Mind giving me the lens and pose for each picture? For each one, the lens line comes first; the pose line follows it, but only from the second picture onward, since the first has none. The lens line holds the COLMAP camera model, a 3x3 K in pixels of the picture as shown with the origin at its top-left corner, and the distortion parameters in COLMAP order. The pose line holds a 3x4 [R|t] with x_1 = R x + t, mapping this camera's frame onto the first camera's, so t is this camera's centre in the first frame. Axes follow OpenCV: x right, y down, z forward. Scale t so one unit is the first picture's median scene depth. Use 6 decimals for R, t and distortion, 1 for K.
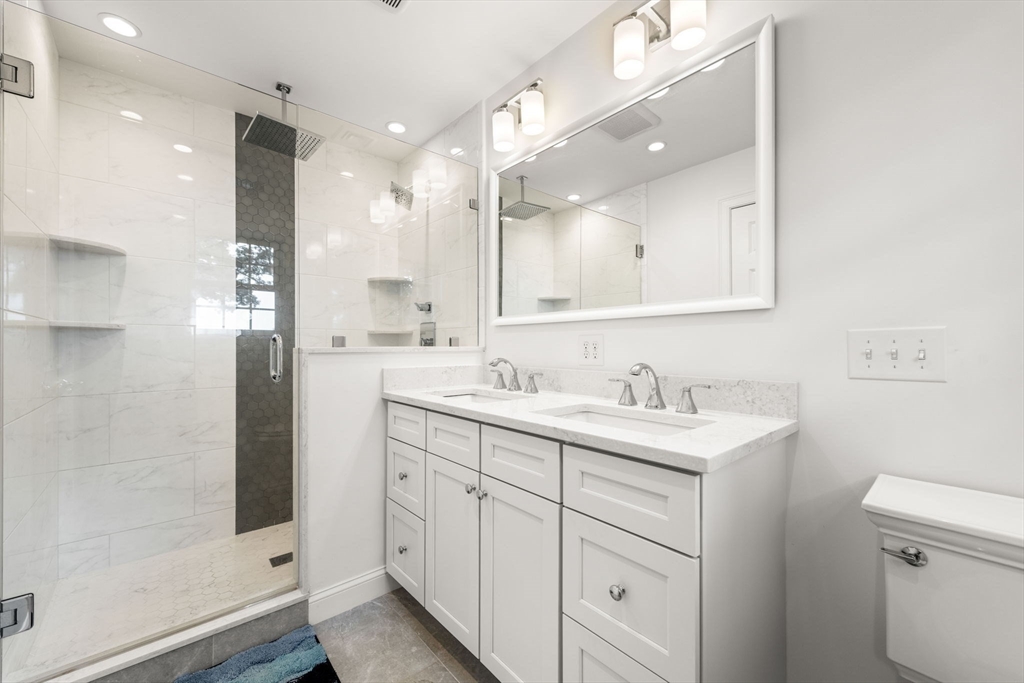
lens RADIAL K [[400.4, 0, 508.3], [0, 400.4, 343.8], [0, 0, 1]] dist [0.013660, -0.000371]
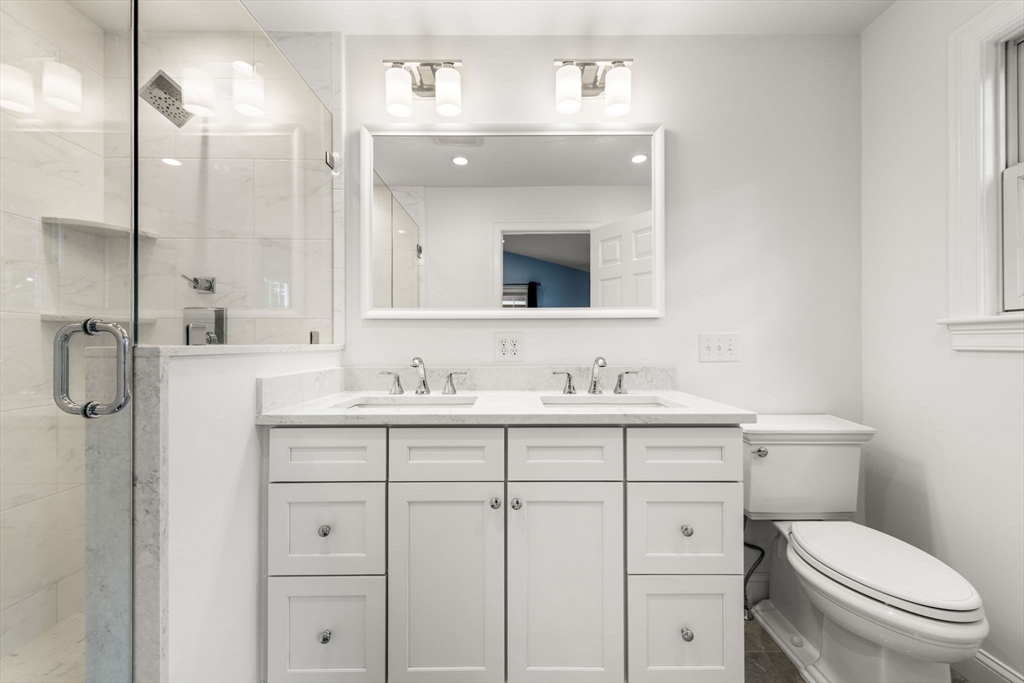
lens RADIAL K [[400.4, 0, 510.7], [0, 400.4, 342.0], [0, 0, 1]] dist [0.013660, -0.000371]
pose [[0.660557, 0.003142, 0.750769, -0.536933], [-0.002188, 0.999995, -0.002260, 0.004218], [-0.750773, -0.000149, 0.660561, 0.278398]]
